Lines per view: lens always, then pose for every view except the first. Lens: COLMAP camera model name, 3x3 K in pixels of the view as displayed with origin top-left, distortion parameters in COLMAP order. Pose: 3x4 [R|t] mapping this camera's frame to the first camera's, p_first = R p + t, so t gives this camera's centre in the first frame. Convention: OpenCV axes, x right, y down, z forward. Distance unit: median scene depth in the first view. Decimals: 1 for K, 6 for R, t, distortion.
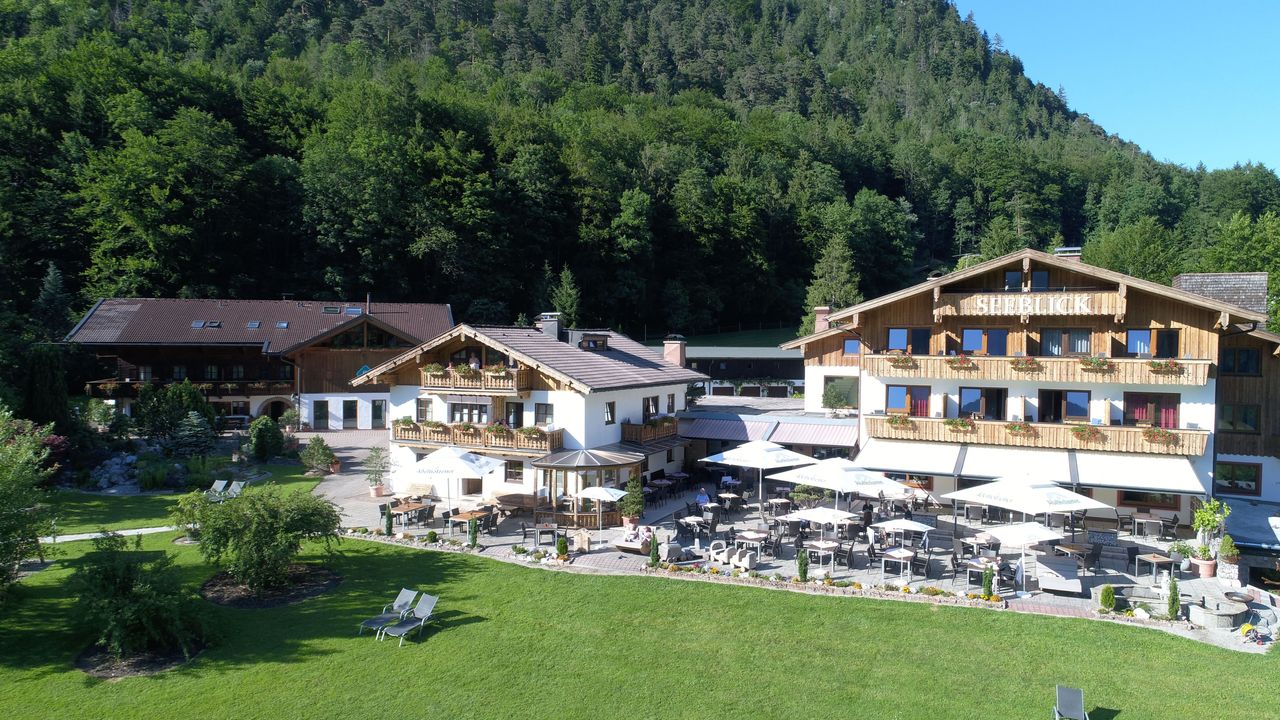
lens RADIAL K [[864.9, 0, 639.4], [0, 864.9, 360.6], [0, 0, 1]] dist [-0.000918, 0.002743]
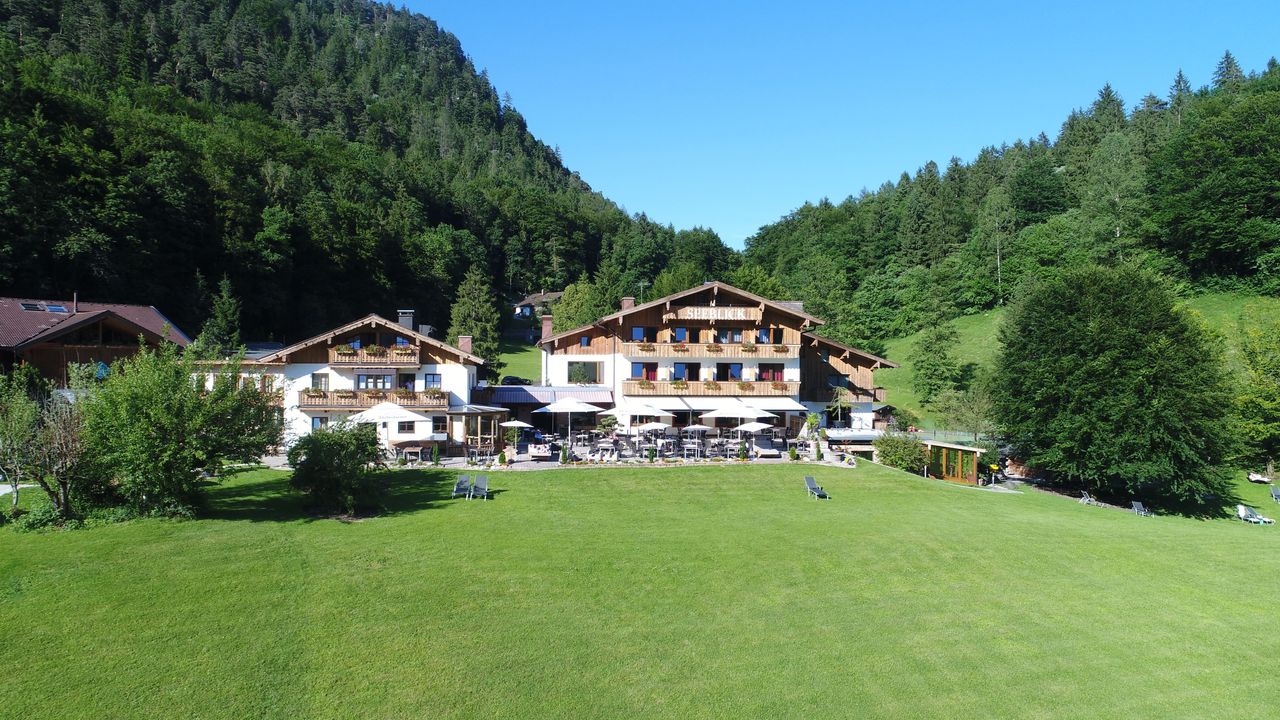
lens RADIAL K [[864.9, 0, 640.7], [0, 864.9, 360.3], [0, 0, 1]] dist [-0.000918, 0.002743]
pose [[0.837865, 0.003378, 0.545867, -0.213237], [0.013738, 0.999534, -0.027273, 0.025629], [-0.545704, 0.030350, 0.837428, -0.127190]]
